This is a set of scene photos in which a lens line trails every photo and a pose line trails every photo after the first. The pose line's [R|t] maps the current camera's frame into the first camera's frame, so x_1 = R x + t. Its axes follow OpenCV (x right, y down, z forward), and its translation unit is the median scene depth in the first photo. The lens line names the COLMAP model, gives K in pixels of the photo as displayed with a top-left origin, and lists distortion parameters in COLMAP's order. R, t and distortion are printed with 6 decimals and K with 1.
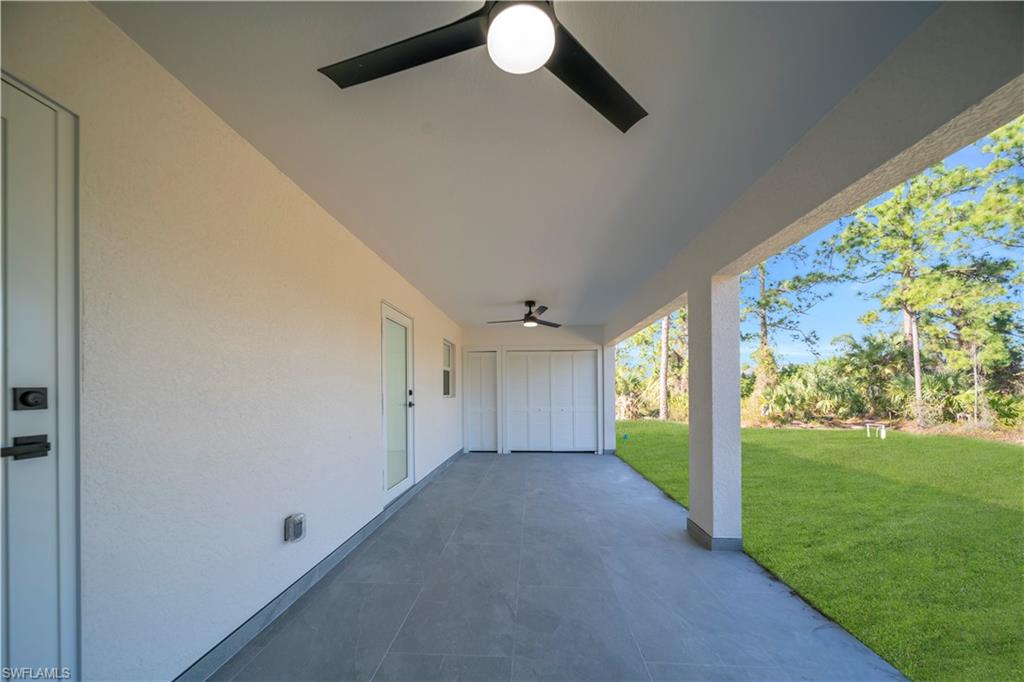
lens RADIAL K [[352.5, 0, 515.2], [0, 352.5, 391.7], [0, 0, 1]] dist [-0.000700, -0.000152]
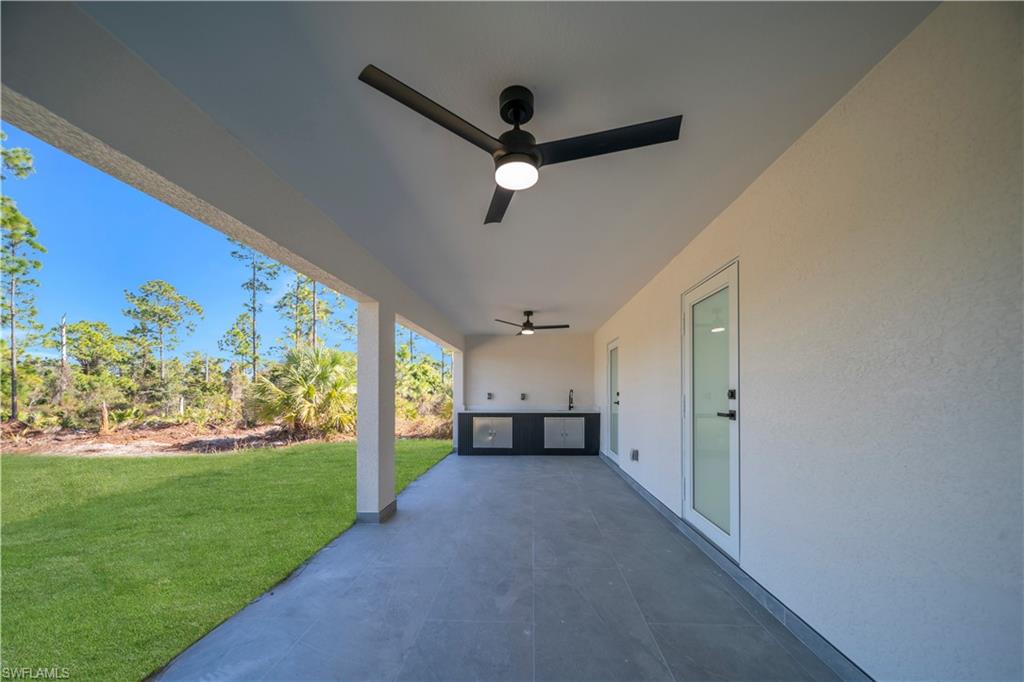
lens RADIAL K [[352.5, 0, 515.2], [0, 352.5, 391.7], [0, 0, 1]] dist [-0.000700, -0.000152]
pose [[-0.999945, 0.010411, -0.001411, 0.063426], [0.010416, 0.999939, -0.003705, -0.003910], [0.001372, -0.003720, -0.999992, 1.836139]]
